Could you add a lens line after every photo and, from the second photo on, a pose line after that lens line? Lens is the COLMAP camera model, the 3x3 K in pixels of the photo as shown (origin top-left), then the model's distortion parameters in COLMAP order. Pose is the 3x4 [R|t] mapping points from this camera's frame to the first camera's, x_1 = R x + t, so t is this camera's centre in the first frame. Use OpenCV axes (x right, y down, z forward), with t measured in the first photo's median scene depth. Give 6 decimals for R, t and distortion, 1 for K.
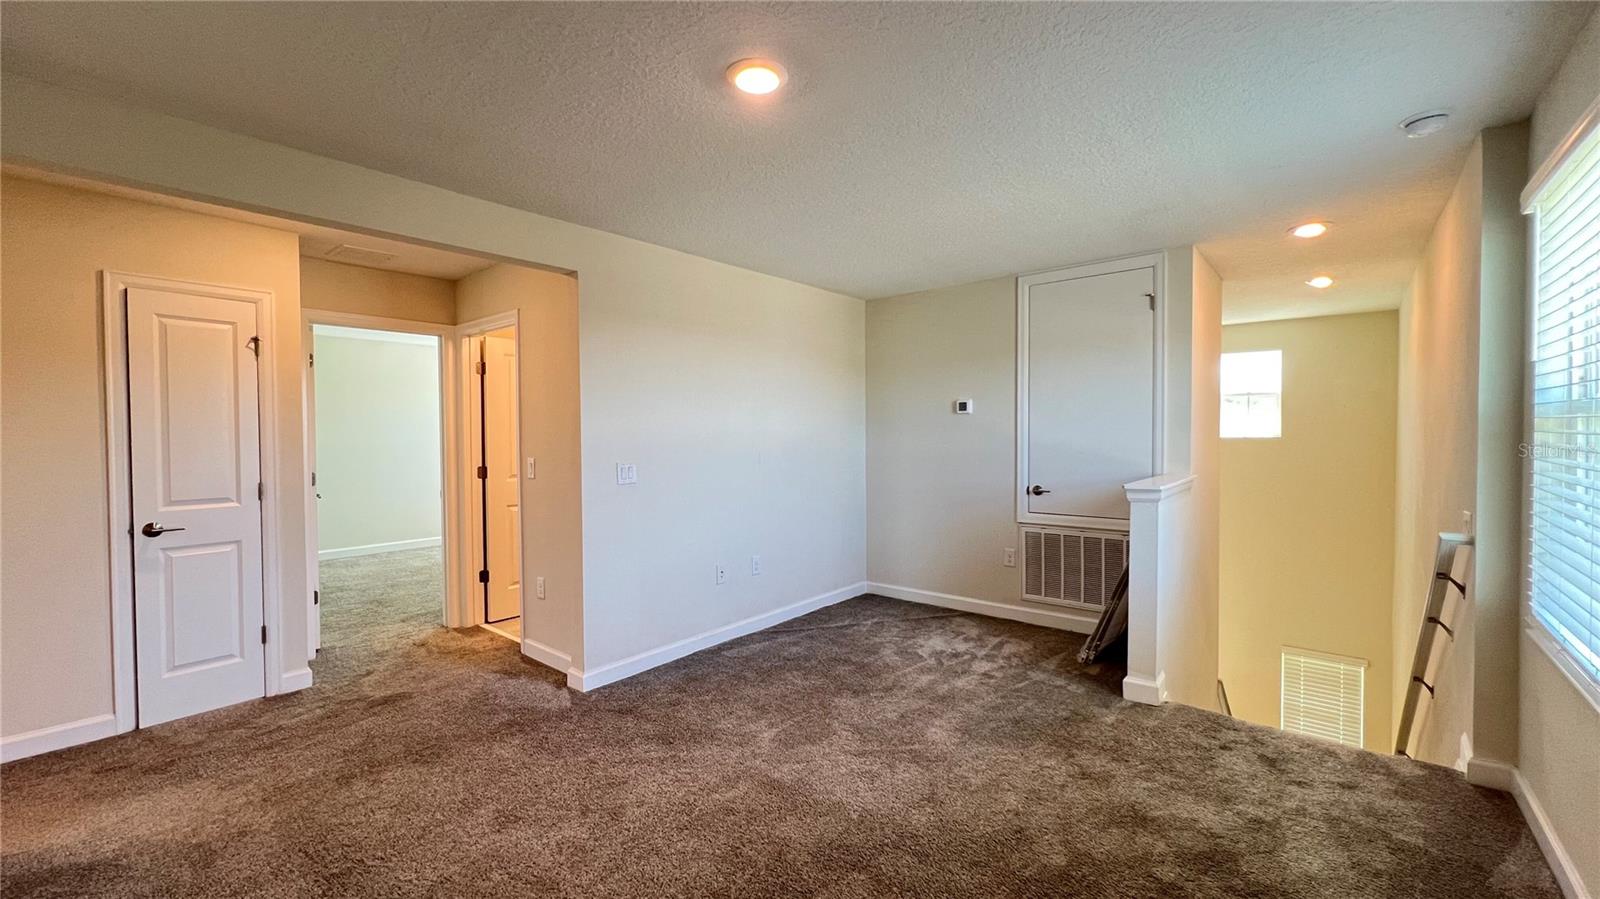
lens RADIAL K [[641.1, 0, 799.4], [0, 641.1, 446.4], [0, 0, 1]] dist [-0.000449, 0.000813]
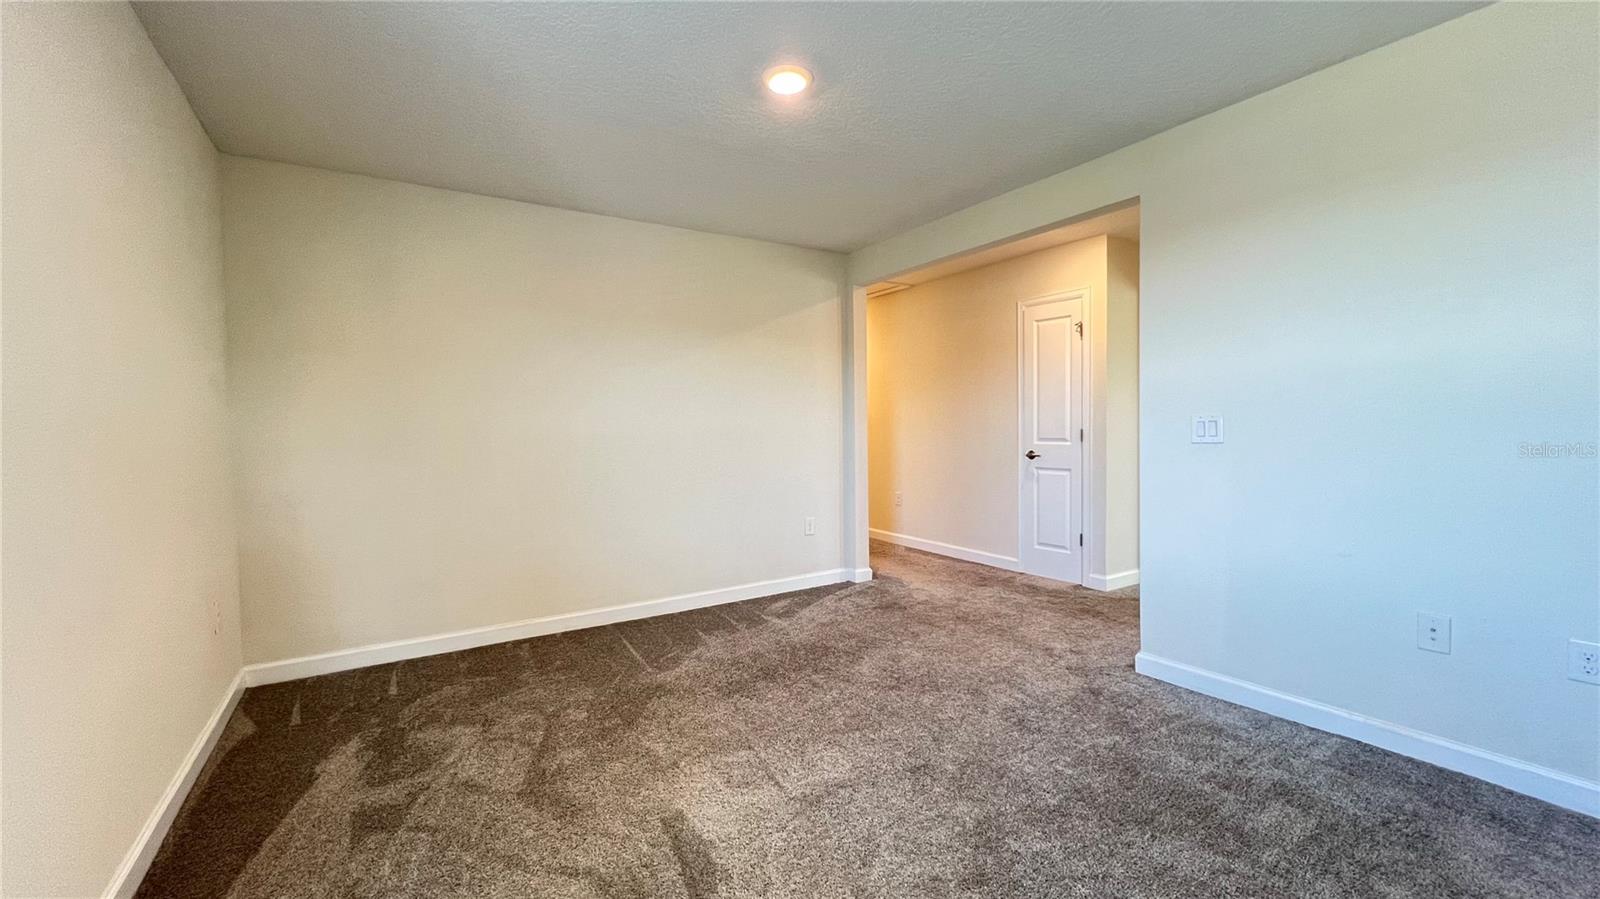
lens RADIAL K [[641.1, 0, 799.9], [0, 641.1, 447.6], [0, 0, 1]] dist [-0.000449, 0.000813]
pose [[-0.298409, 0.041752, -0.953525, 0.700847], [-0.003016, 0.998996, 0.044687, 0.039659], [0.954433, 0.016211, -0.297983, 0.900556]]
